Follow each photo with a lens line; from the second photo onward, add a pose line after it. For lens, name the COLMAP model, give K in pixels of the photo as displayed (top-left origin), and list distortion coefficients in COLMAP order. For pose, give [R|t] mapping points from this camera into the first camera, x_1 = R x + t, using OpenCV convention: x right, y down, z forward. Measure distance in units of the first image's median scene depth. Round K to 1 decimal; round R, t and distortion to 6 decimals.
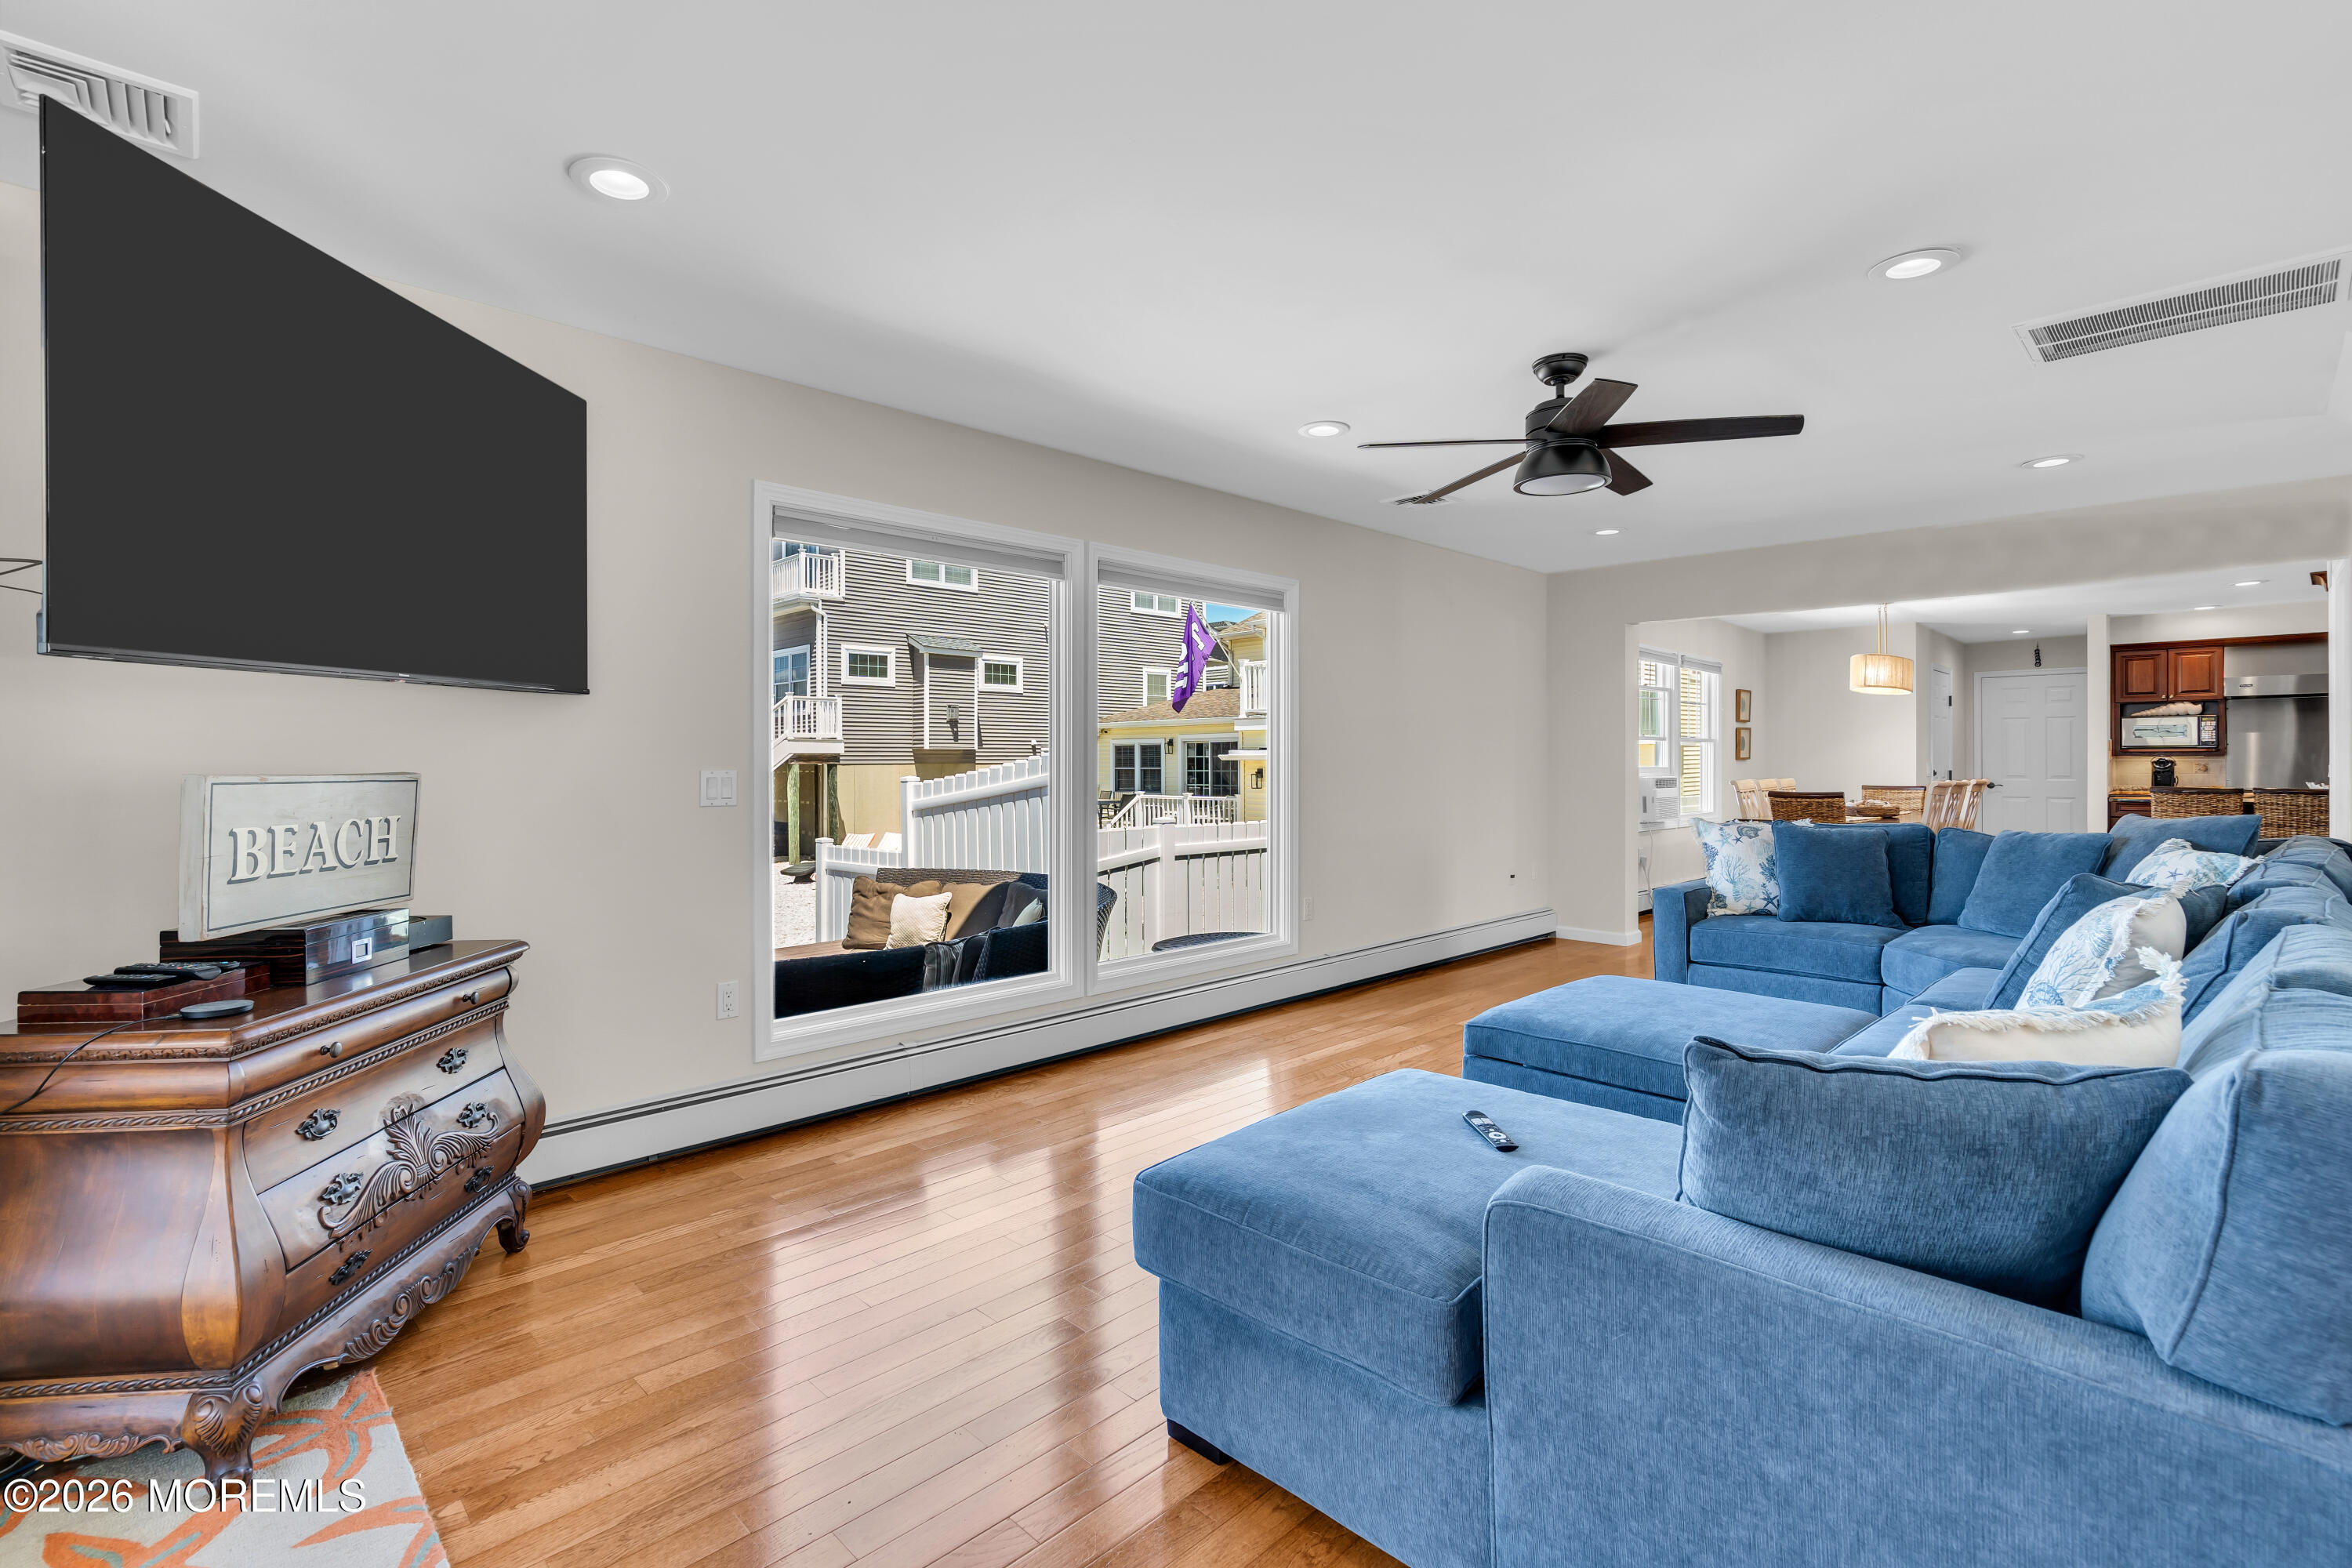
lens RADIAL K [[1073.7, 0, 1166.4], [0, 1073.7, 764.9], [0, 0, 1]] dist [-0.002606, -0.000245]
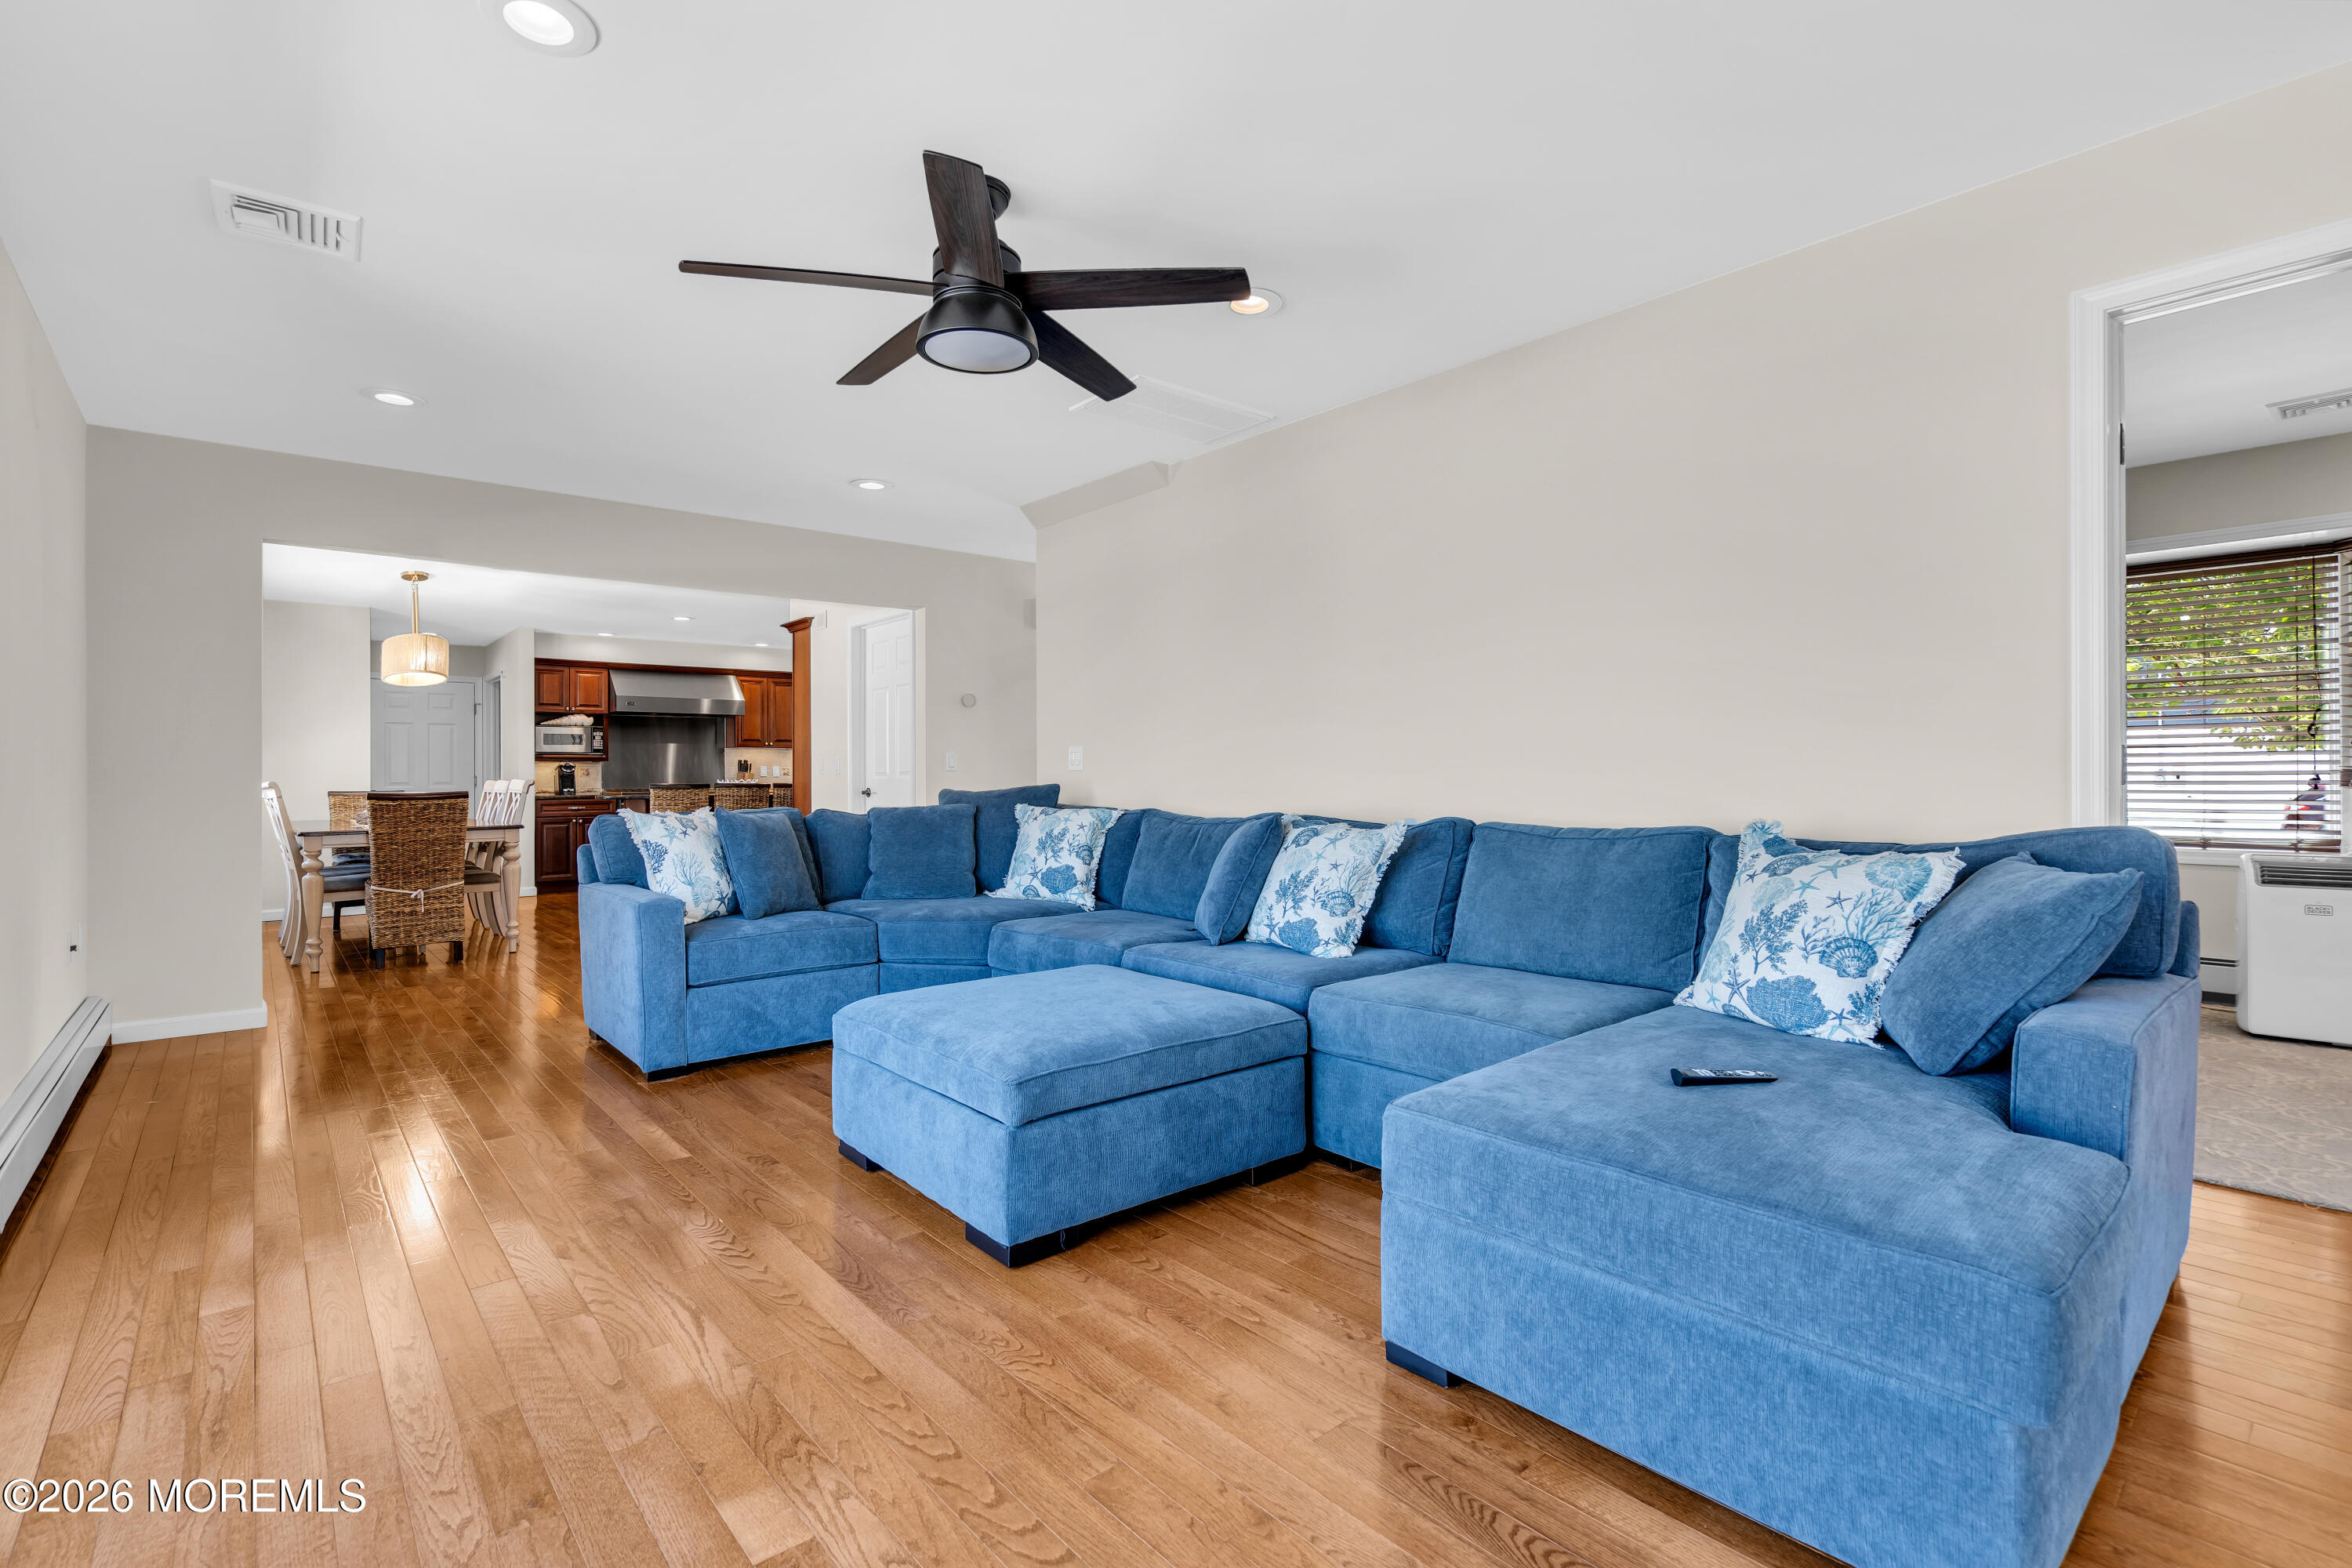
lens RADIAL K [[1073.7, 0, 1157.8], [0, 1073.7, 778.4], [0, 0, 1]] dist [-0.002606, -0.000245]
pose [[0.082659, -0.000100, 0.996578, -0.151258], [0.011720, 0.999931, -0.000872, 0.019457], [-0.996509, 0.011752, 0.082655, 0.332959]]
